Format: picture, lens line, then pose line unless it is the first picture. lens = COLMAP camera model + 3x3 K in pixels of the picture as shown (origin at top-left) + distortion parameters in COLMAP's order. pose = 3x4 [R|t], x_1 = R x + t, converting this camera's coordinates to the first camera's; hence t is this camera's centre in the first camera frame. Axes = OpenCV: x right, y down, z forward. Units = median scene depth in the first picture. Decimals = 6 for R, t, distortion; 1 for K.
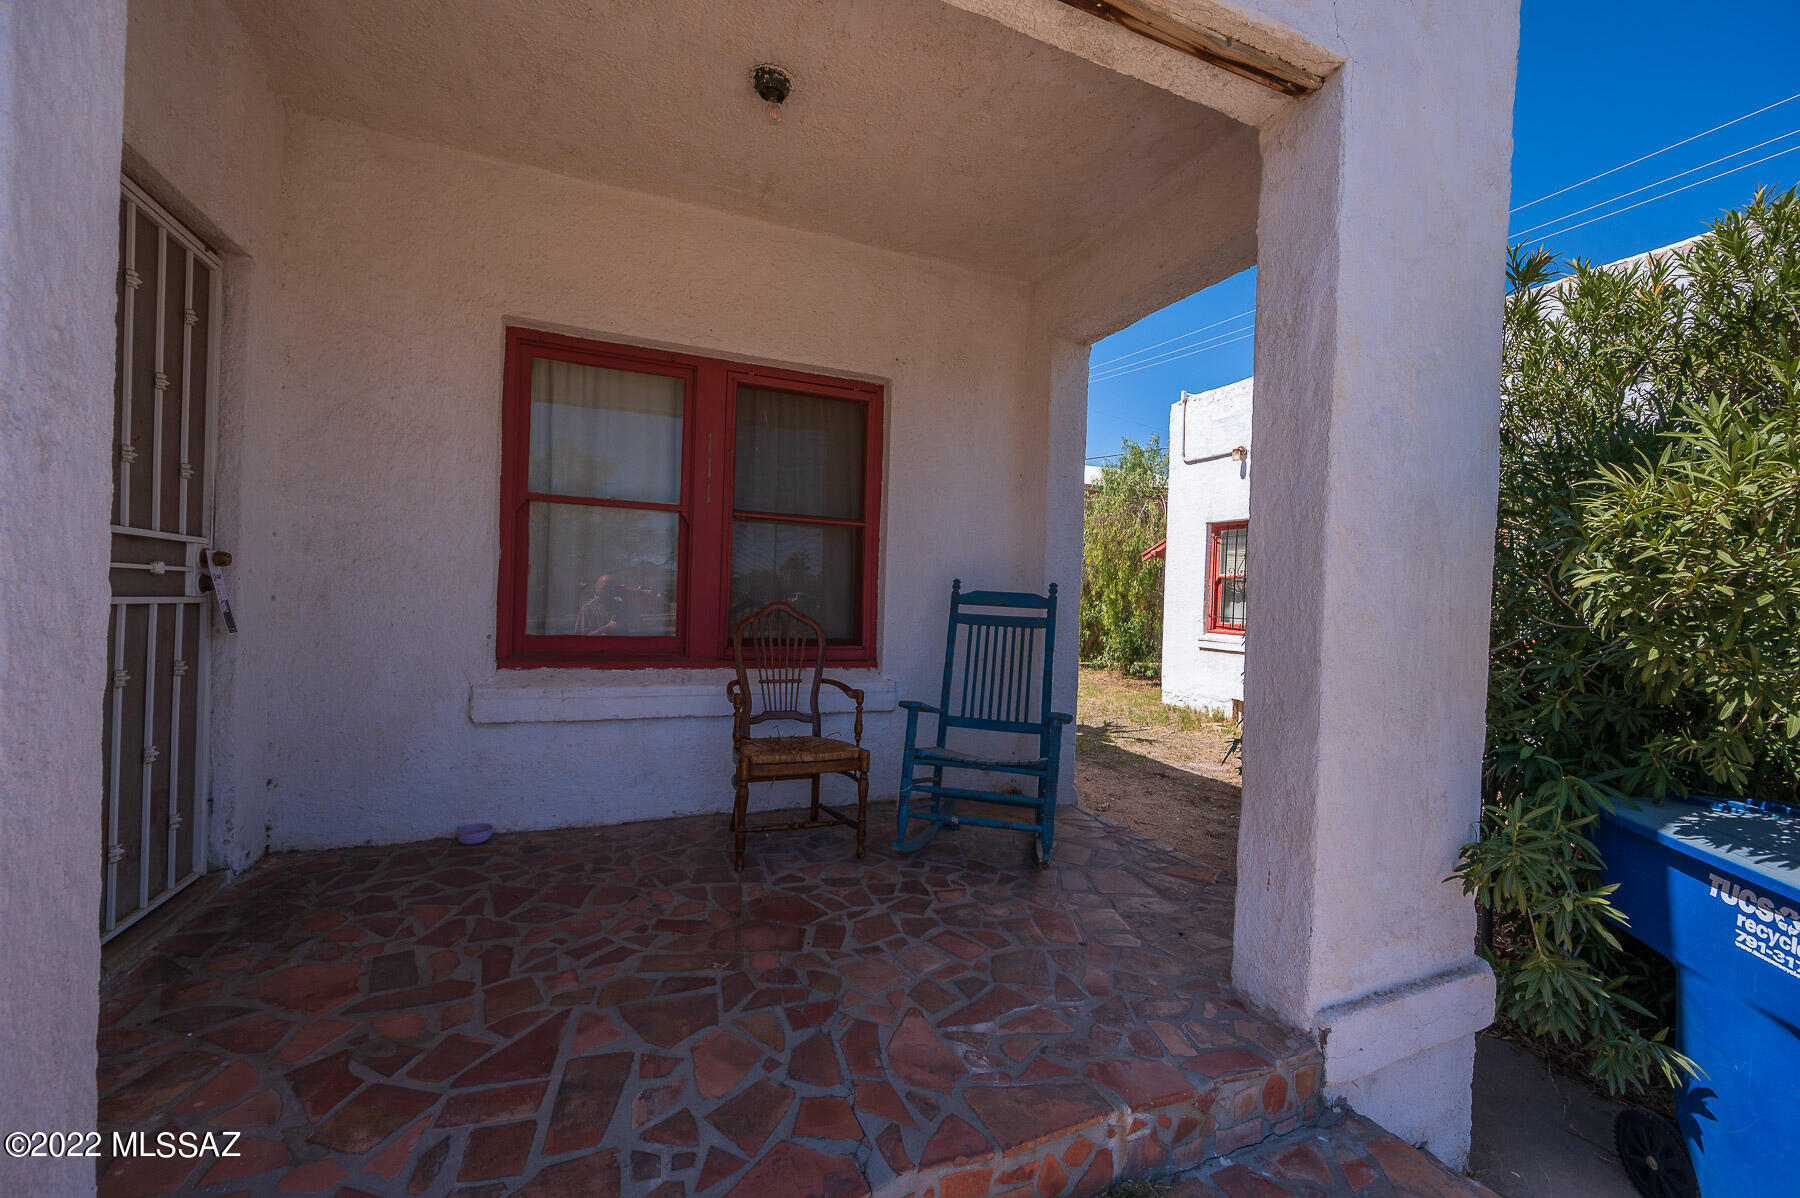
lens RADIAL K [[709.9, 0, 902.5], [0, 709.9, 597.1], [0, 0, 1]] dist [-0.000211, -0.000049]
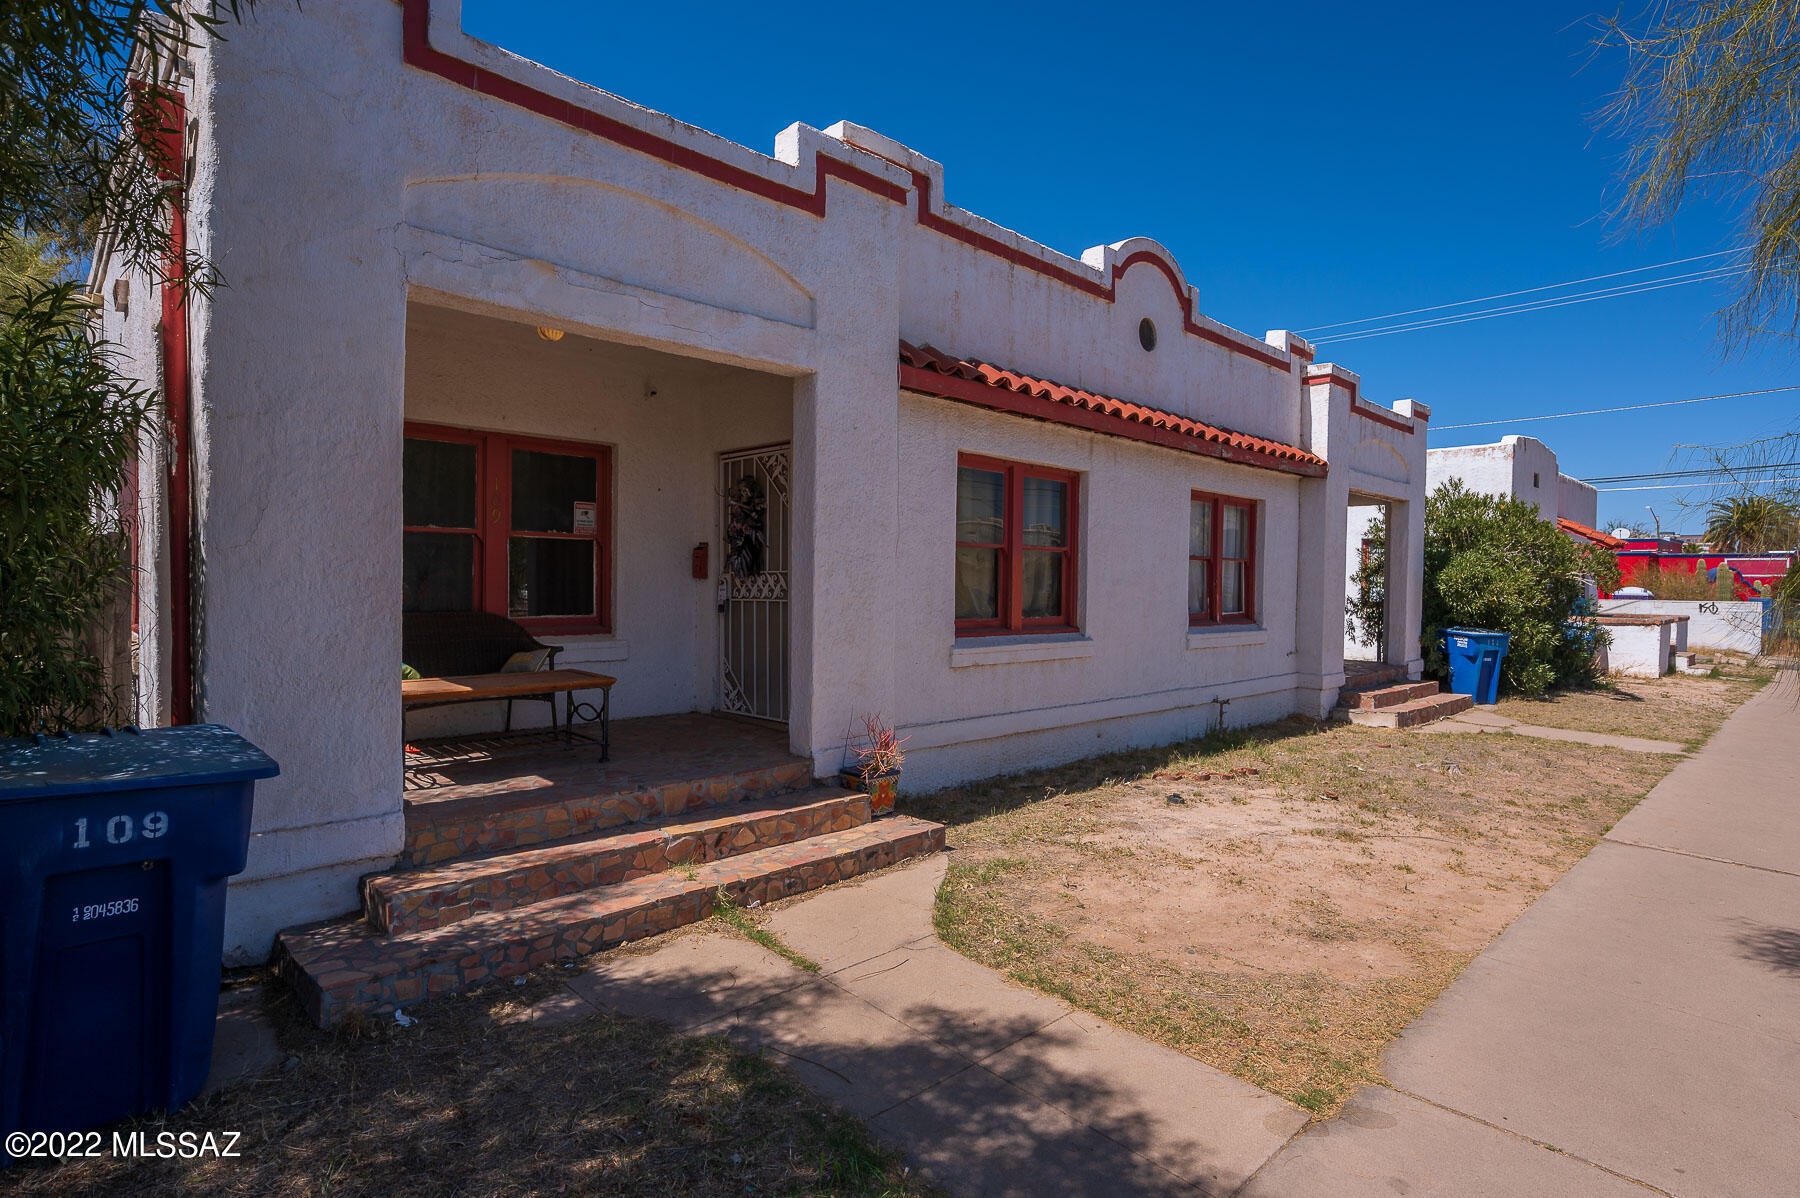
lens RADIAL K [[908.7, 0, 897.2], [0, 908.7, 600.7], [0, 0, 1]] dist [-0.002636, -0.000020]
pose [[0.934596, -0.028929, 0.354532, -3.149051], [0.021476, 0.999458, 0.024939, -0.101973], [-0.355062, -0.015694, 0.934711, -2.370785]]
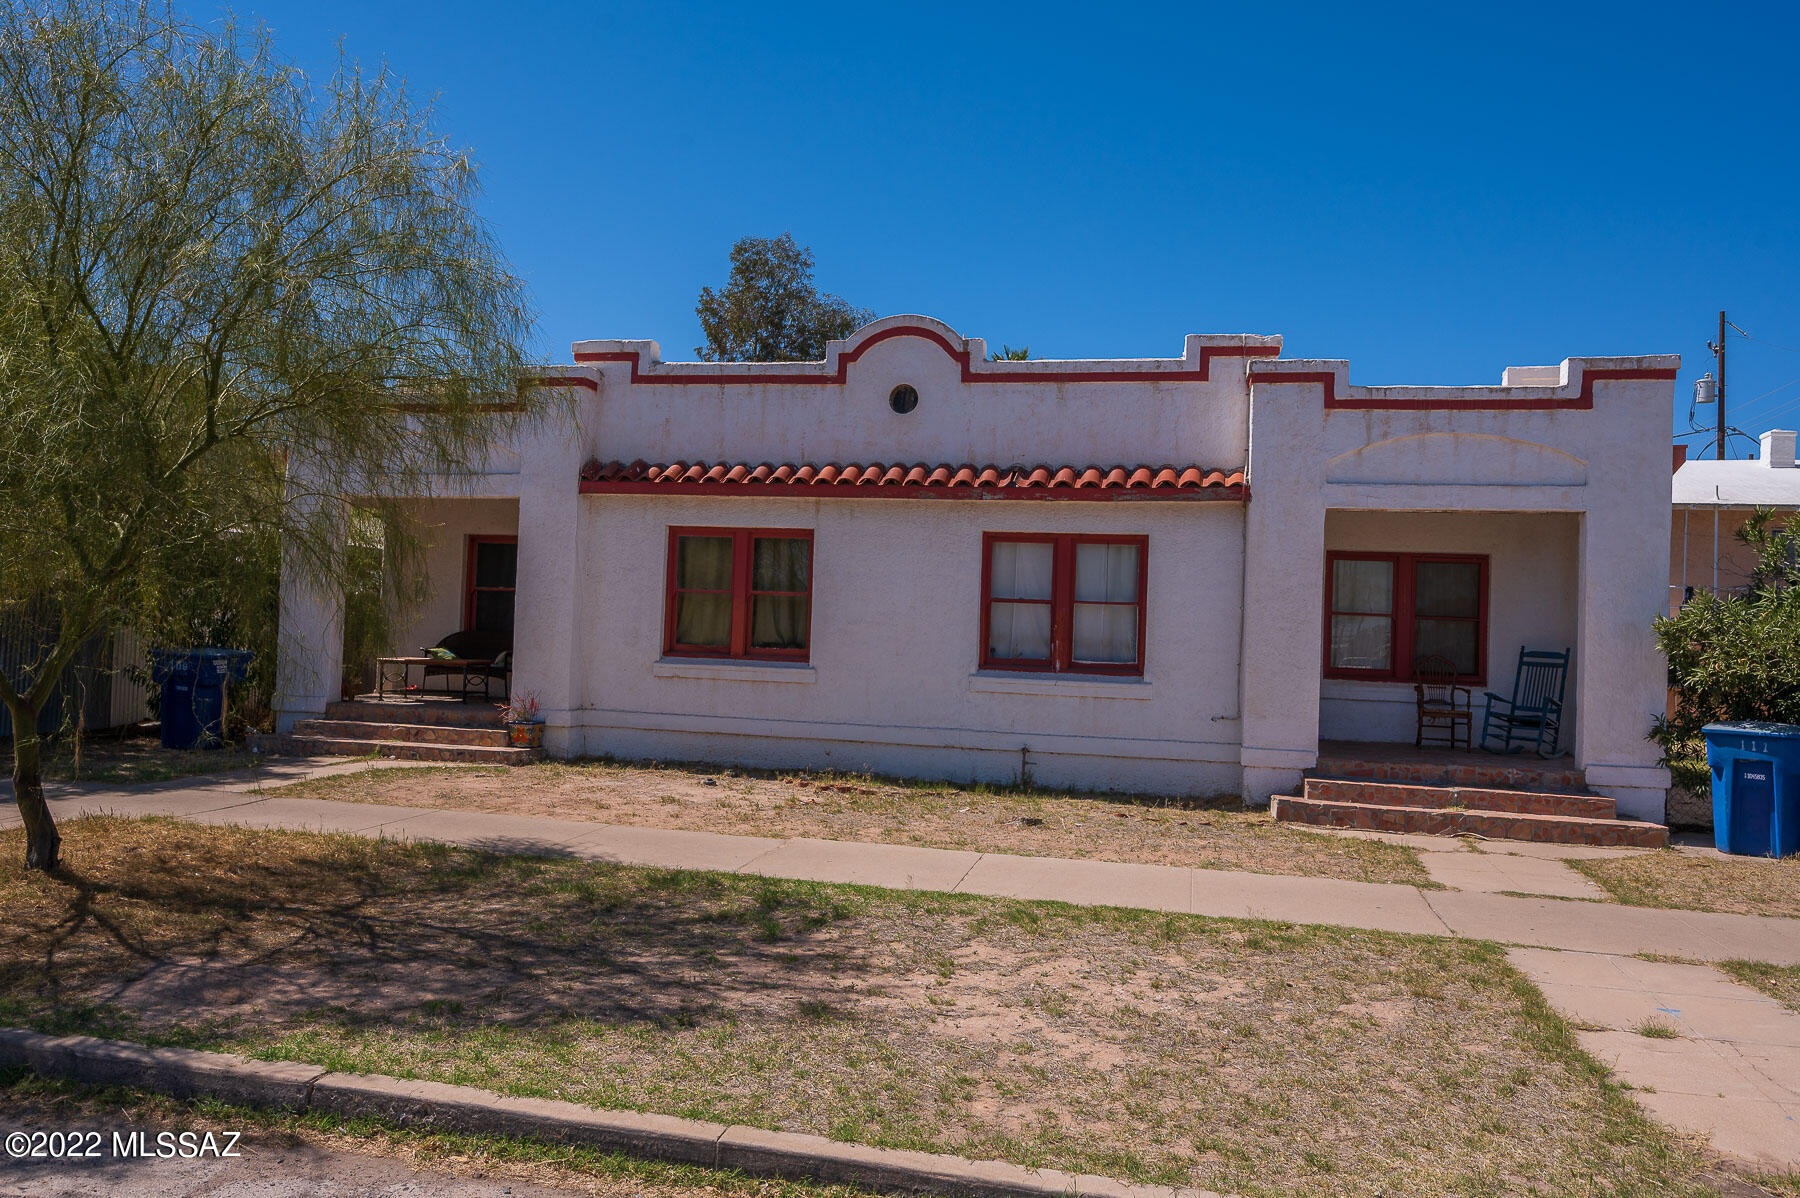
lens RADIAL K [[1258.0, 0, 893.0], [0, 1258.0, 589.2], [0, 0, 1]] dist [0.001421, -0.005131]
pose [[0.813514, -0.023510, -0.581070, 0.782201], [-0.012487, 0.998246, -0.057872, 0.051803], [0.581411, 0.054335, 0.811794, -3.415238]]
